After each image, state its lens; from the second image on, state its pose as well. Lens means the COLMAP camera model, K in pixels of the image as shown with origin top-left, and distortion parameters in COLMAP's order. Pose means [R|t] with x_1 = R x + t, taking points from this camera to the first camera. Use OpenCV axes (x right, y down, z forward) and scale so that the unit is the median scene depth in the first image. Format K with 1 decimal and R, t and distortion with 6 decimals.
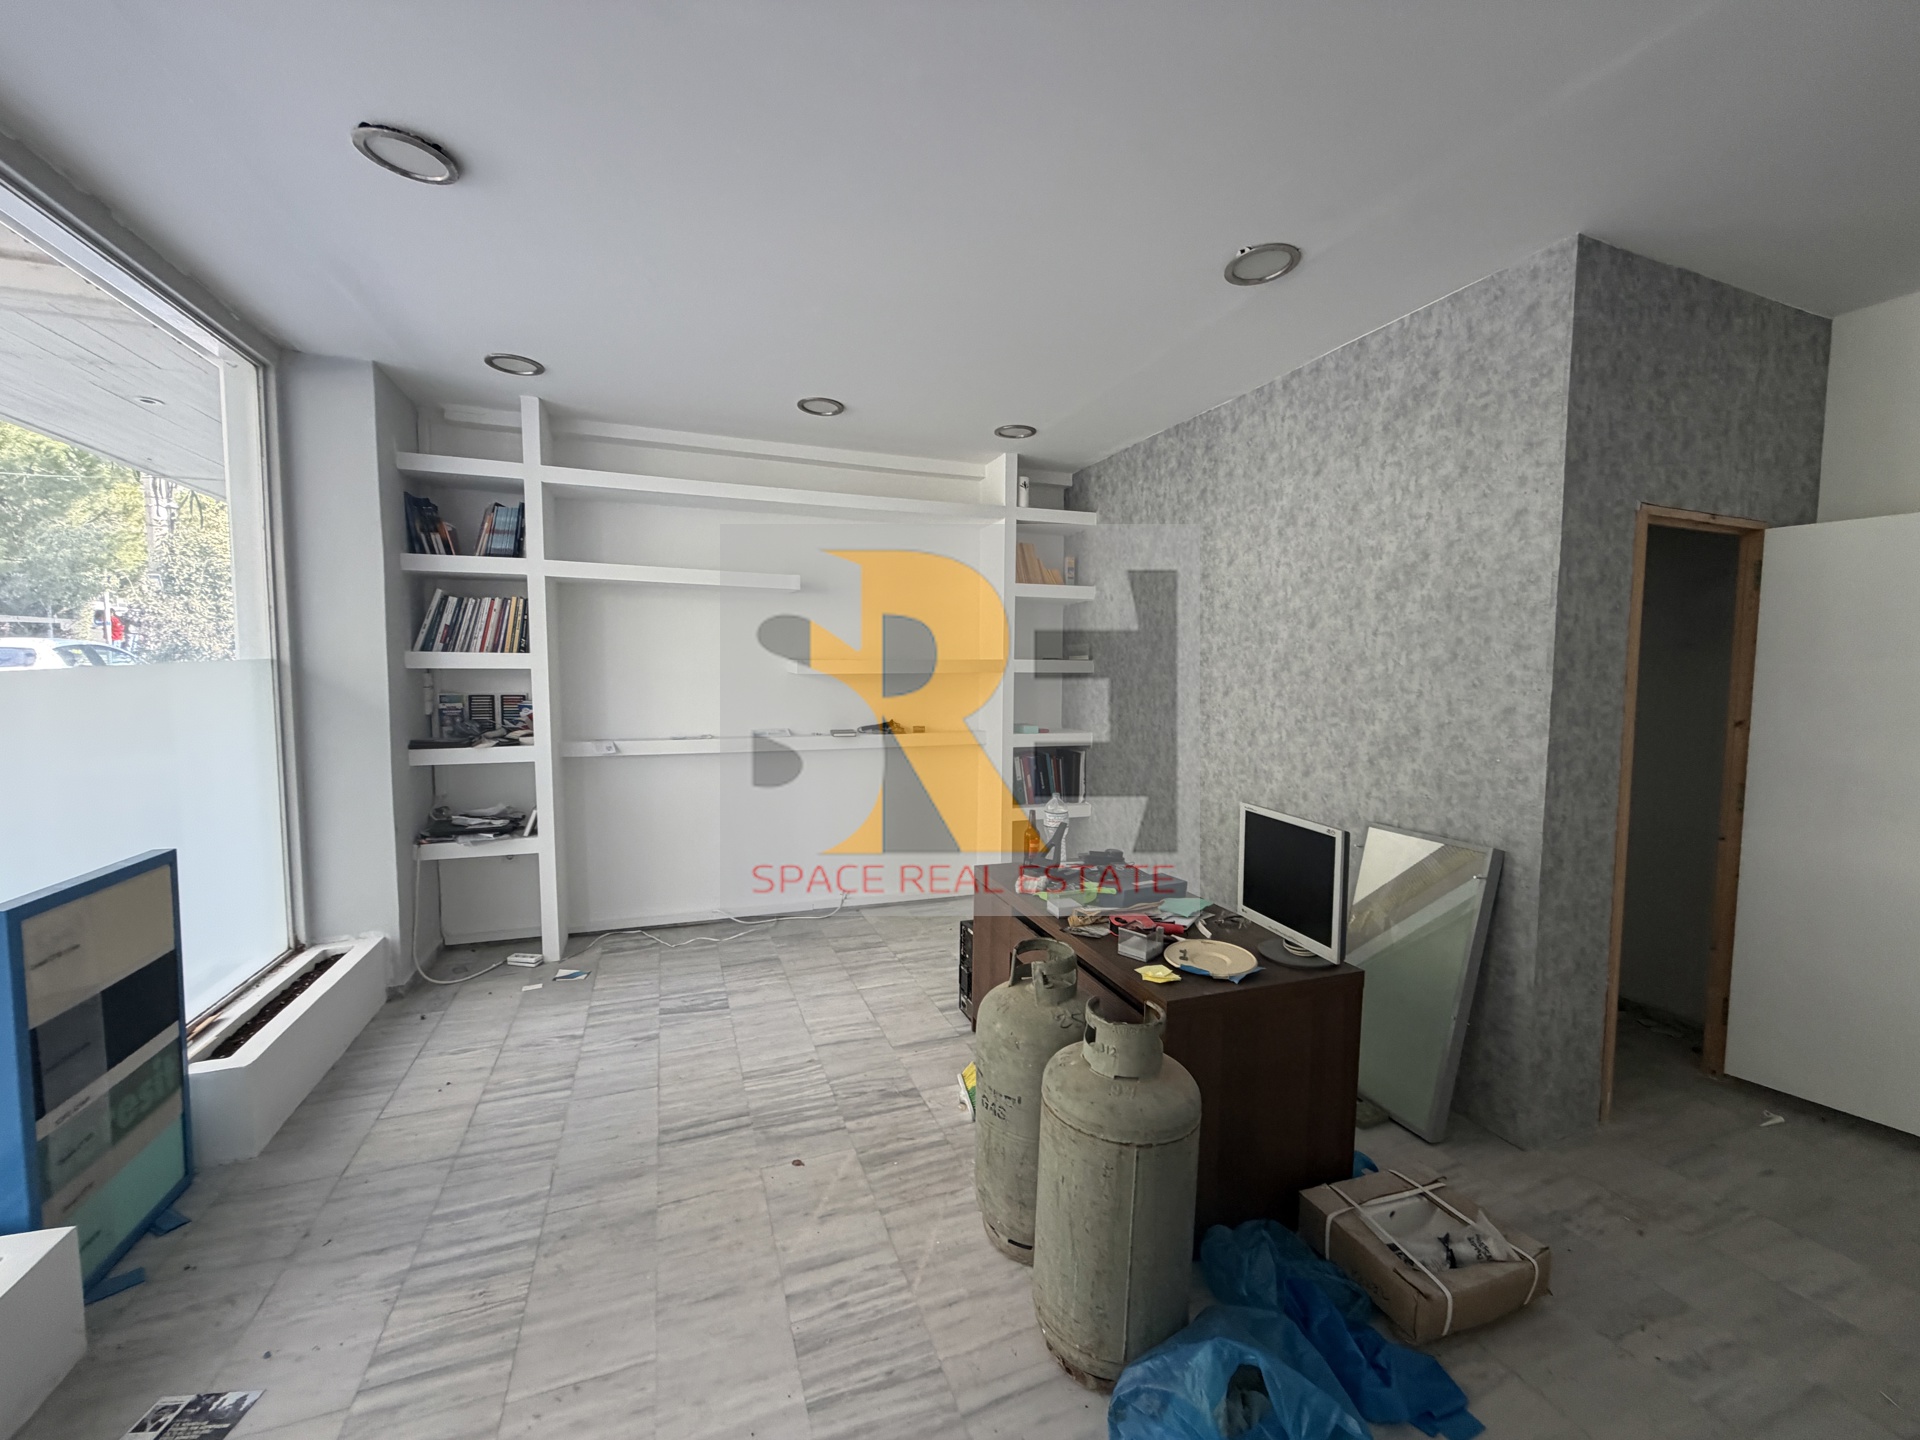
lens RADIAL K [[758.5, 0, 954.3], [0, 758.5, 721.4], [0, 0, 1]] dist [-0.003559, -0.000049]
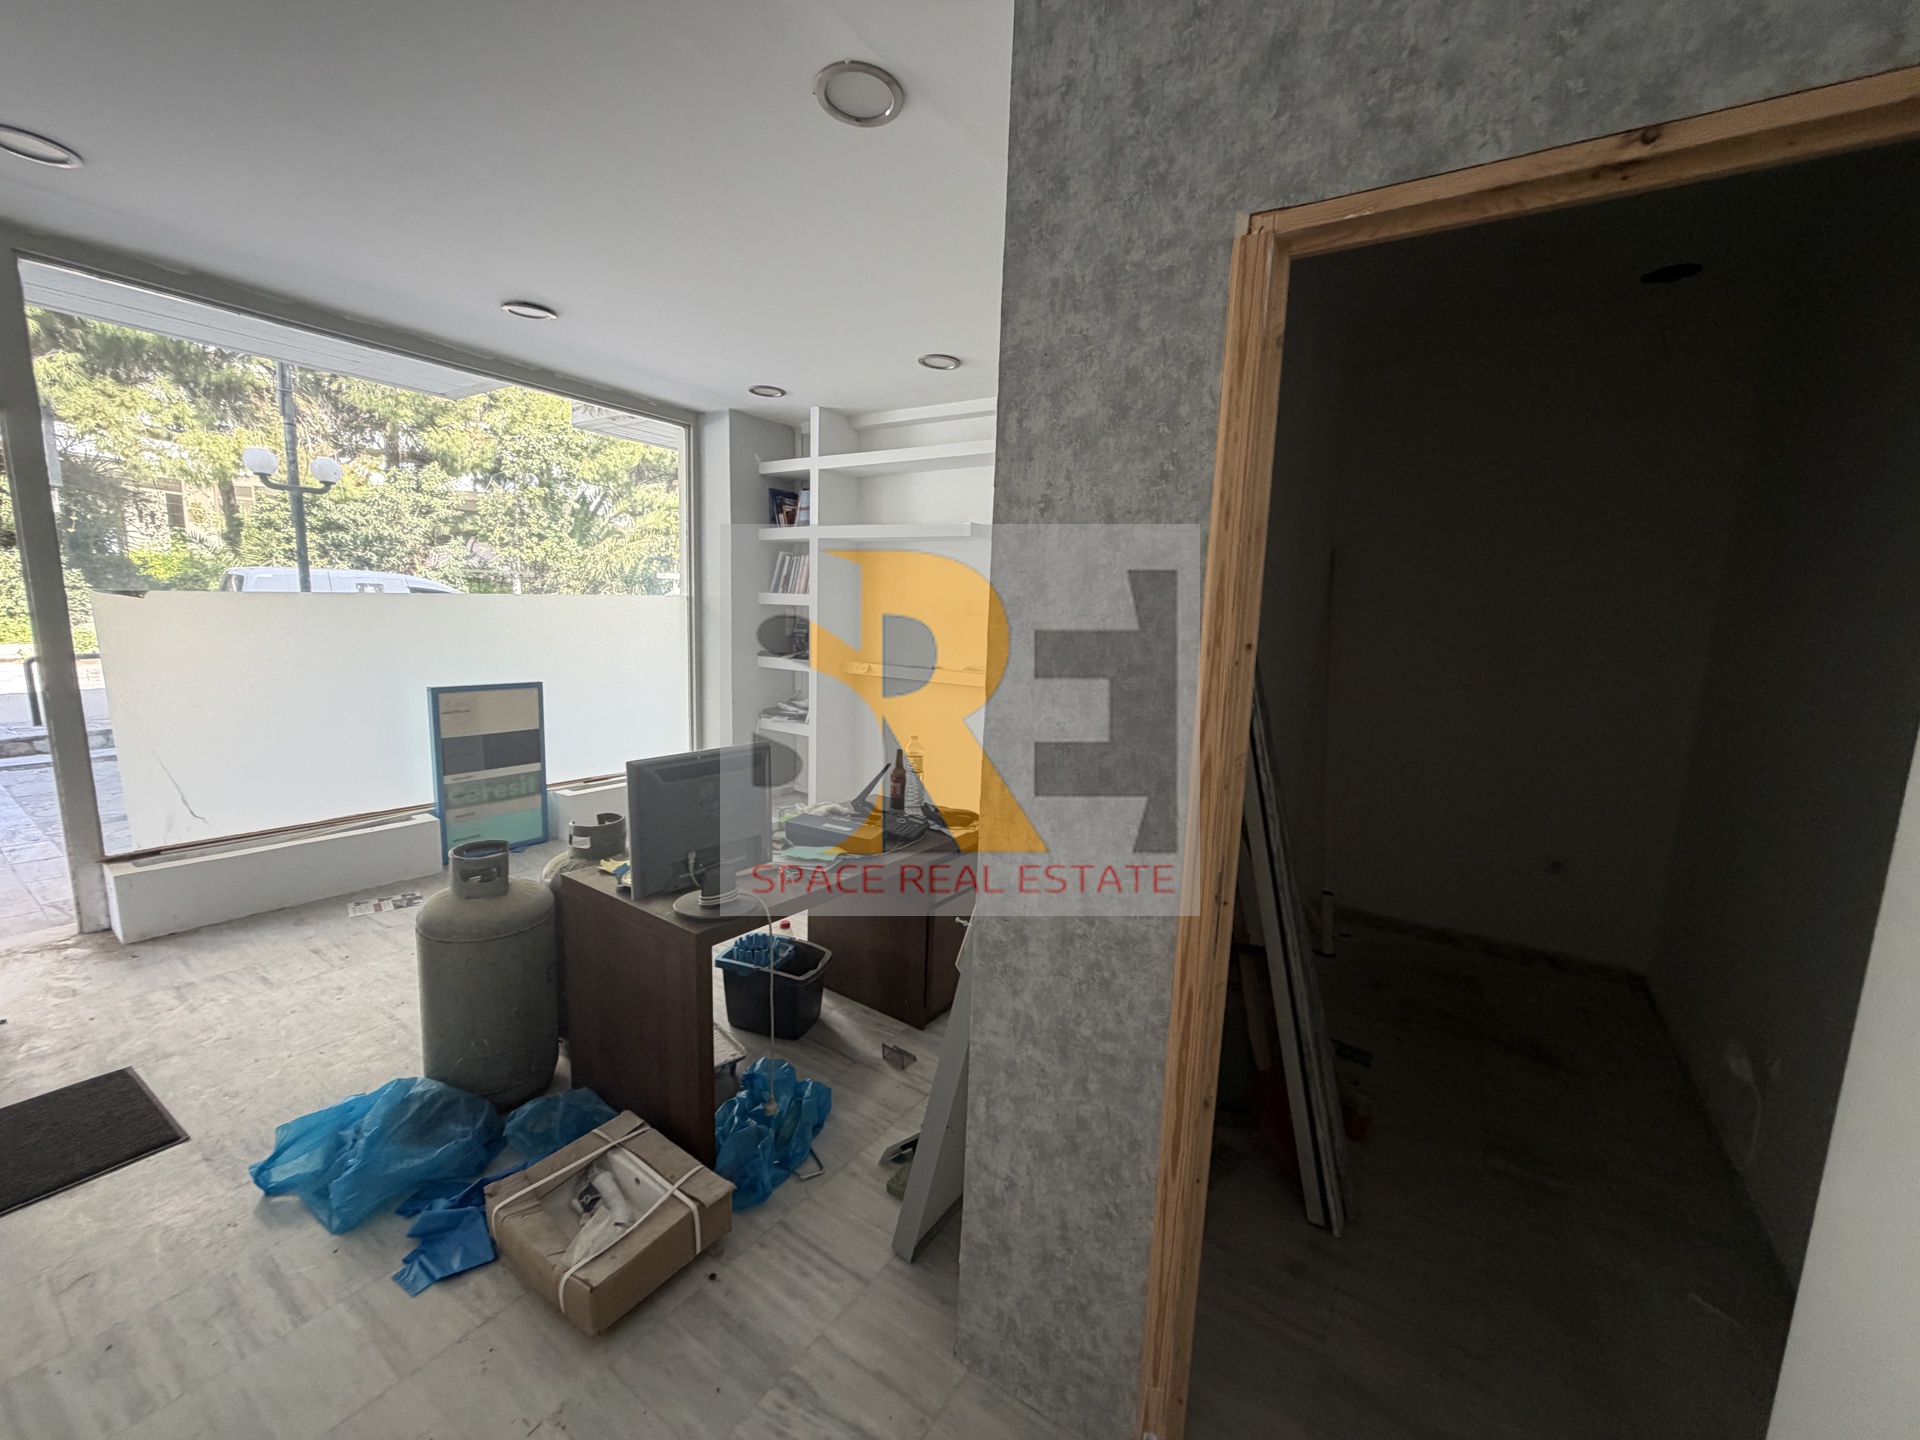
lens RADIAL K [[758.5, 0, 958.2], [0, 758.5, 720.1], [0, 0, 1]] dist [-0.003559, -0.000049]
pose [[0.582792, 0.131688, -0.801880, 1.068757], [-0.090665, 0.991158, 0.096878, -0.026710], [0.807547, 0.016242, 0.589579, 0.547780]]
